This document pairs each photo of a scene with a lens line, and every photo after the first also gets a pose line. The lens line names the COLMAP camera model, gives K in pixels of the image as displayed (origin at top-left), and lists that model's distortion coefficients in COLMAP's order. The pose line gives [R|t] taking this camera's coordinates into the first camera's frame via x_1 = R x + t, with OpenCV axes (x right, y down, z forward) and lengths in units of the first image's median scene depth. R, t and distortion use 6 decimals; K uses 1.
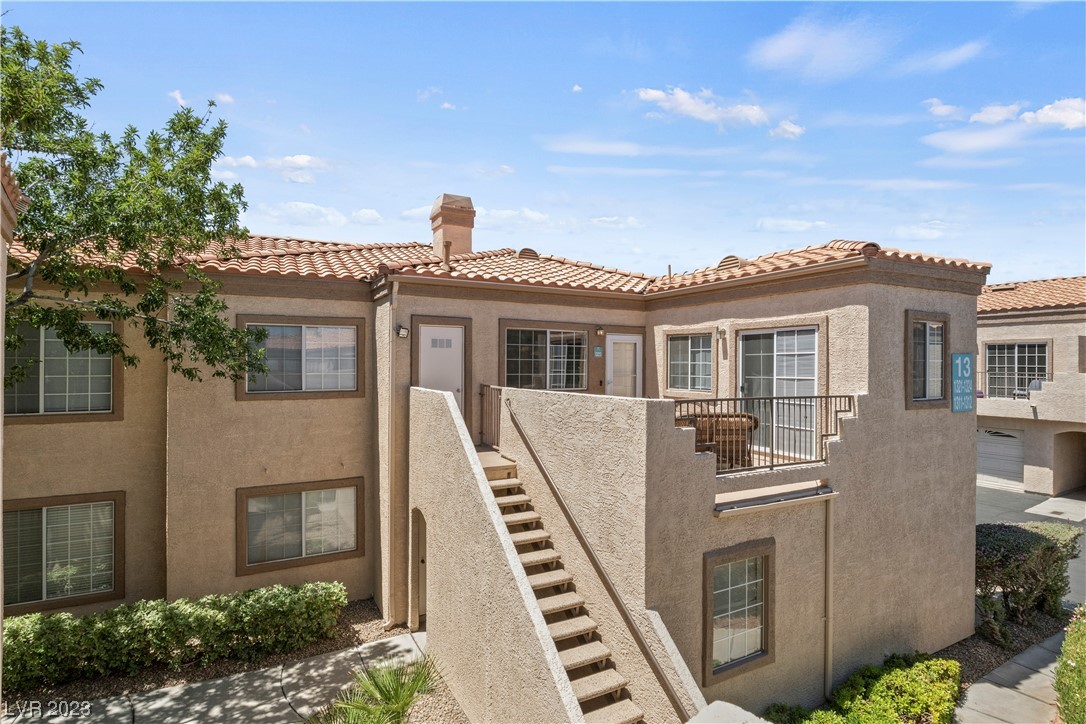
lens RADIAL K [[542.5, 0, 542.5], [0, 542.5, 356.2], [0, 0, 1]] dist [-0.006347, -0.000906]
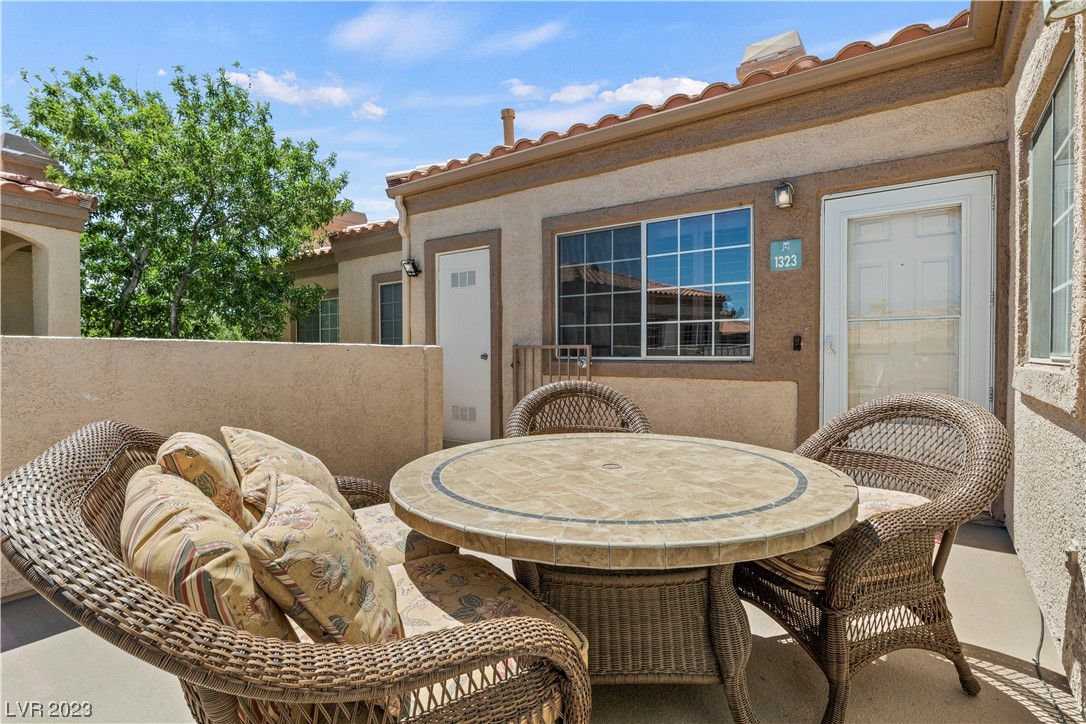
lens RADIAL K [[542.5, 0, 542.5], [0, 542.5, 356.2], [0, 0, 1]] dist [-0.006347, -0.000906]
pose [[0.432078, -0.006068, -0.901816, 0.478229], [0.012292, 0.999924, -0.000839, 0.076815], [0.901752, -0.010722, 0.432120, 0.956334]]
